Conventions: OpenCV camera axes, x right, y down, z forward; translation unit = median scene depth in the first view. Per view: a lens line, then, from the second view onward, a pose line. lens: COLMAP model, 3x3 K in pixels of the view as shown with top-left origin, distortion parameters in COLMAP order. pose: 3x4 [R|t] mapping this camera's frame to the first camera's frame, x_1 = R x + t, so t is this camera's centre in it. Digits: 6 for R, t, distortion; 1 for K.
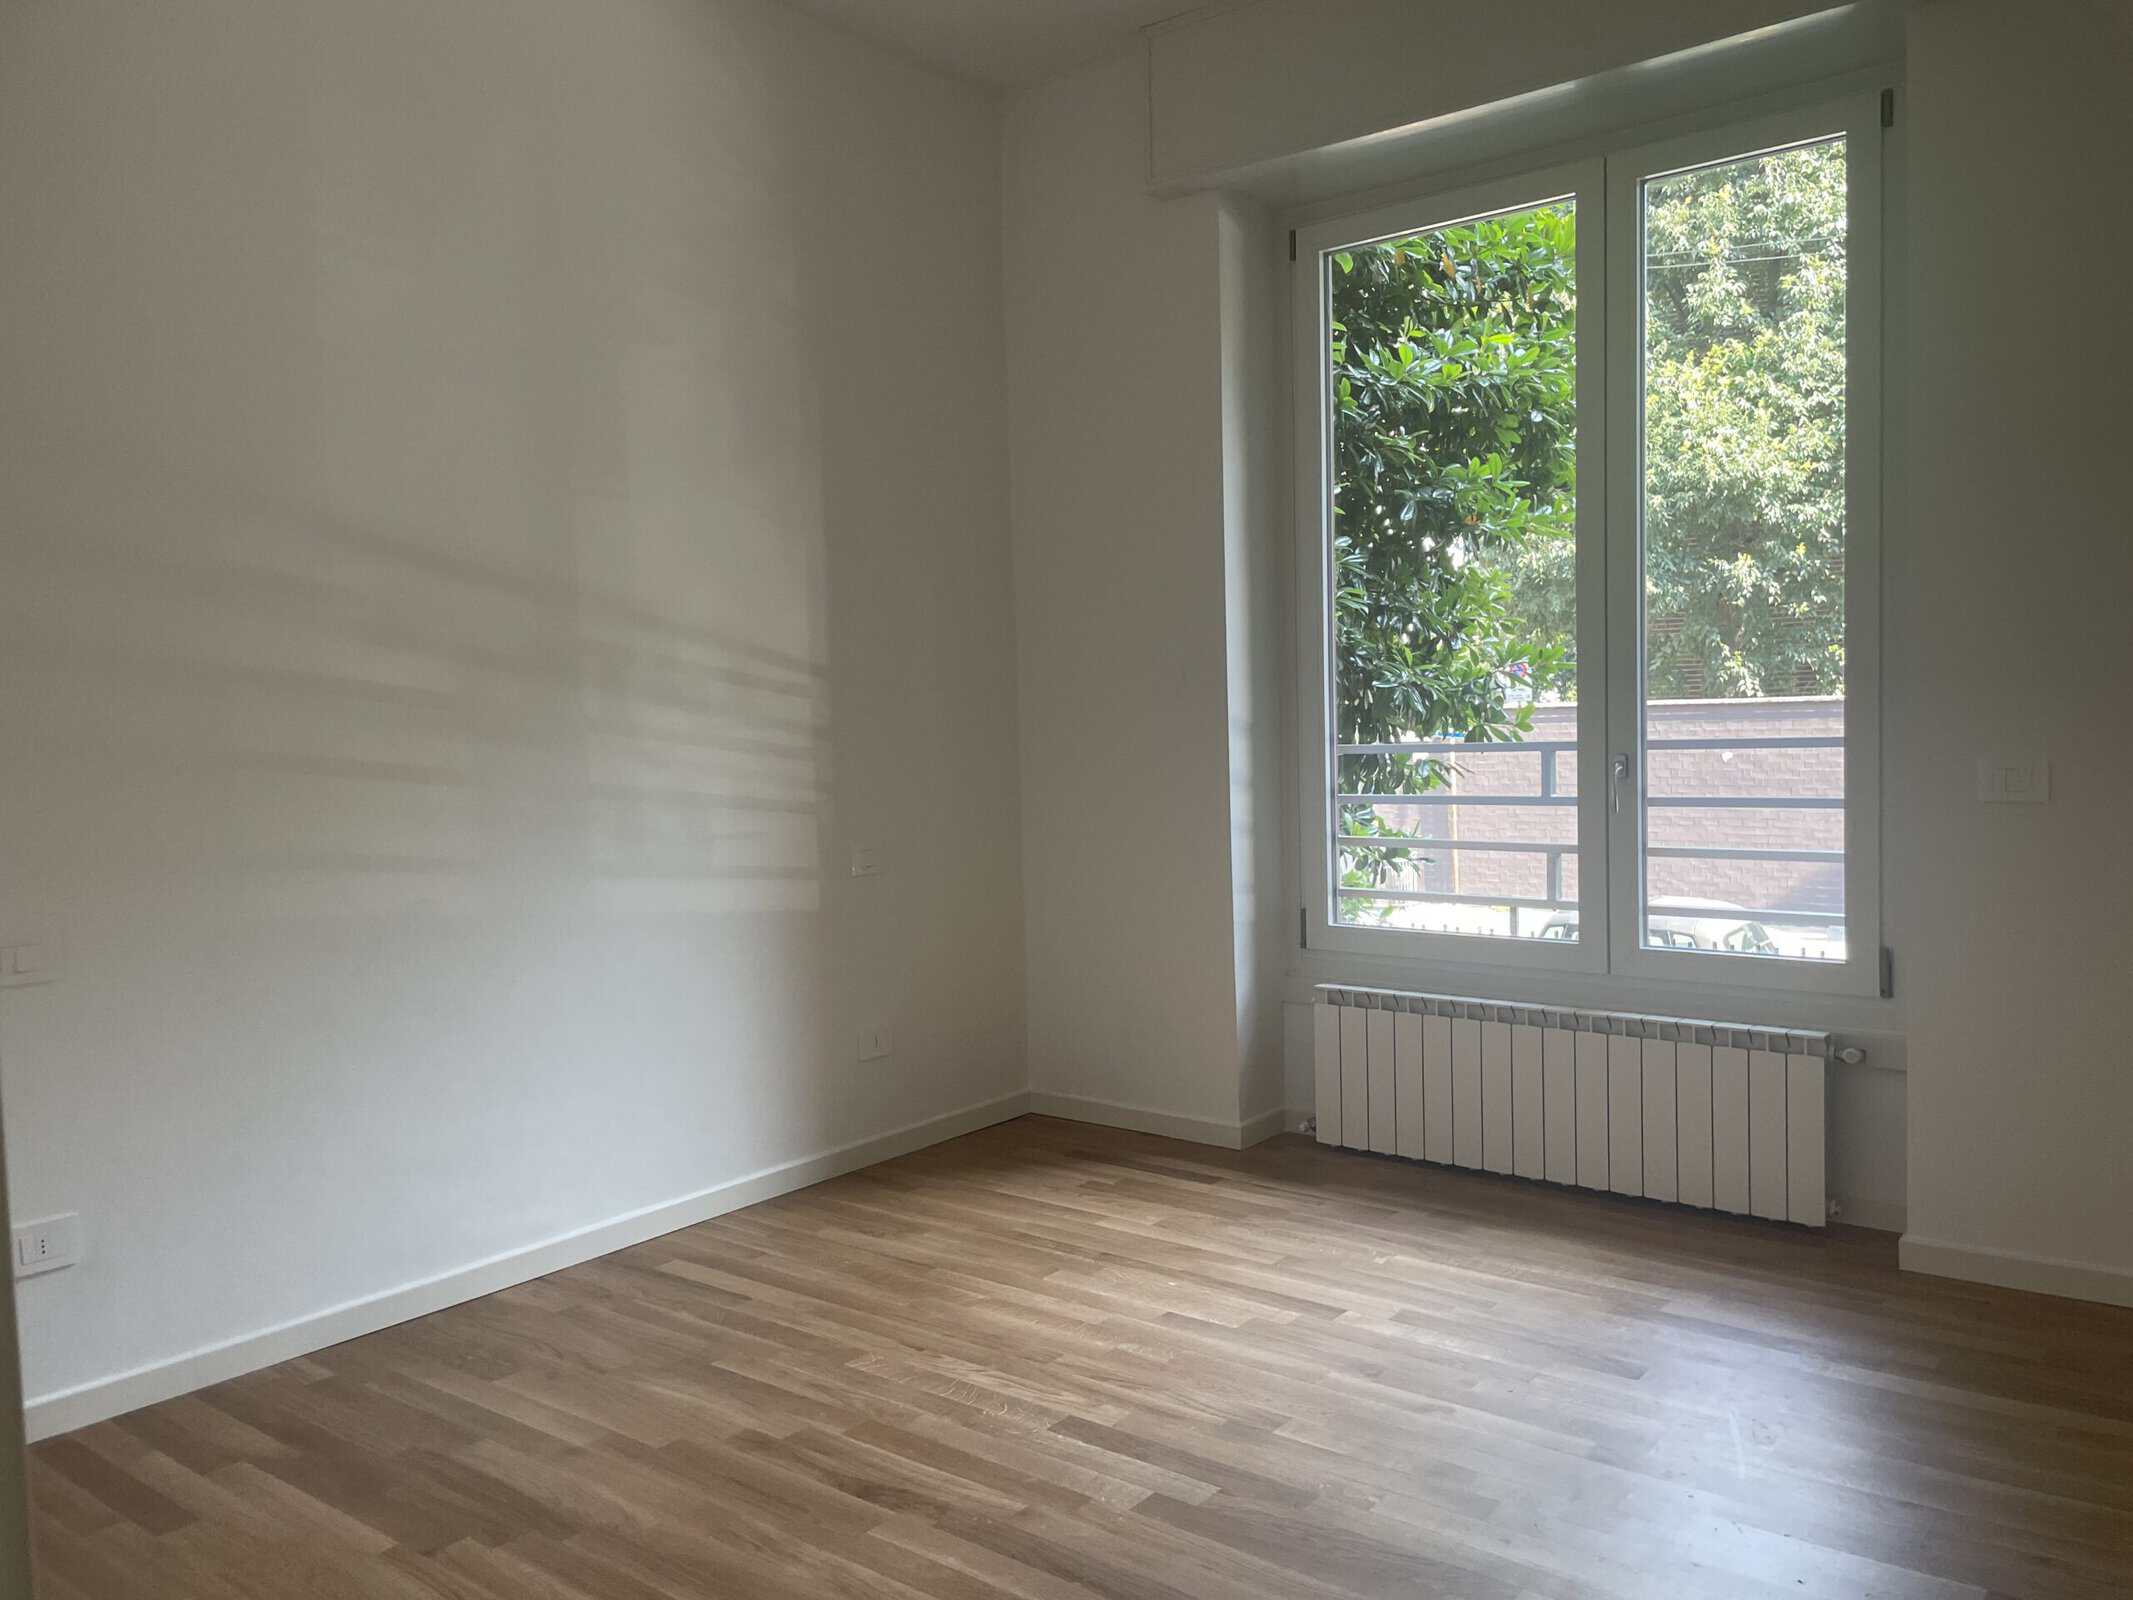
lens RADIAL K [[1618.1, 0, 1076.9], [0, 1618.1, 780.1], [0, 0, 1]] dist [0.089500, -0.127584]
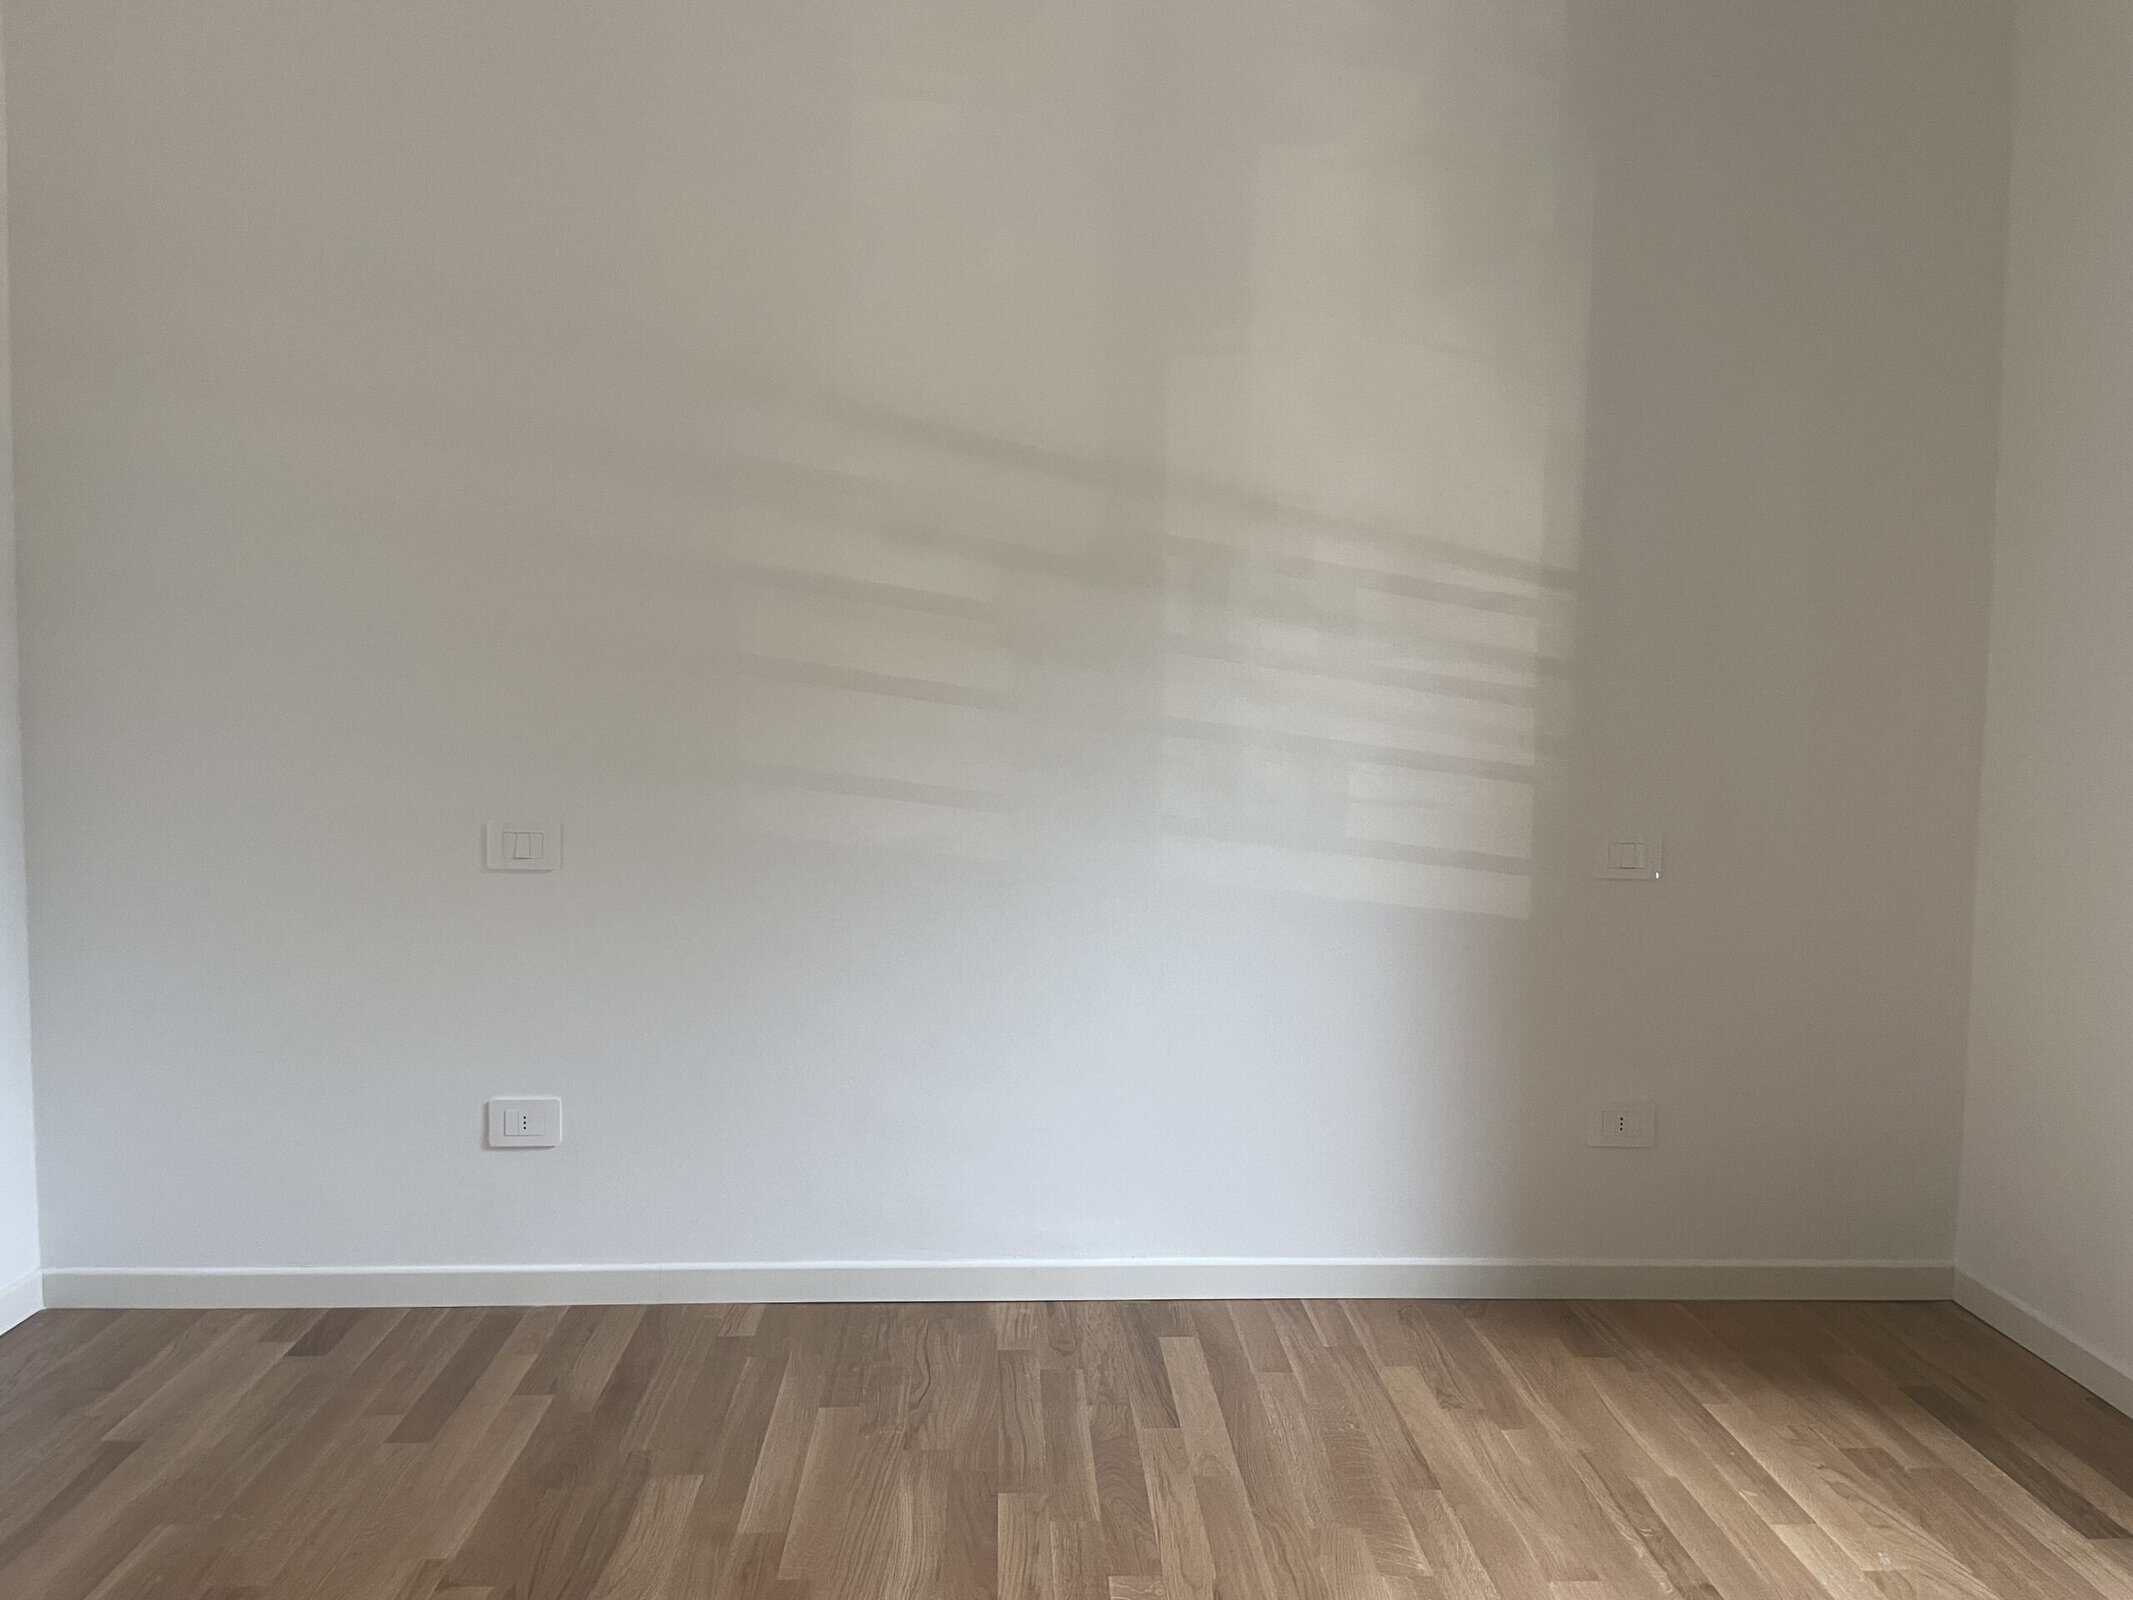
lens RADIAL K [[1618.1, 0, 1076.9], [0, 1618.1, 780.1], [0, 0, 1]] dist [0.089500, -0.127584]
pose [[0.652506, 0.080036, -0.753545, 0.267872], [-0.061241, 0.996724, 0.052835, -0.005996], [0.755305, 0.011672, 0.655270, 0.431688]]
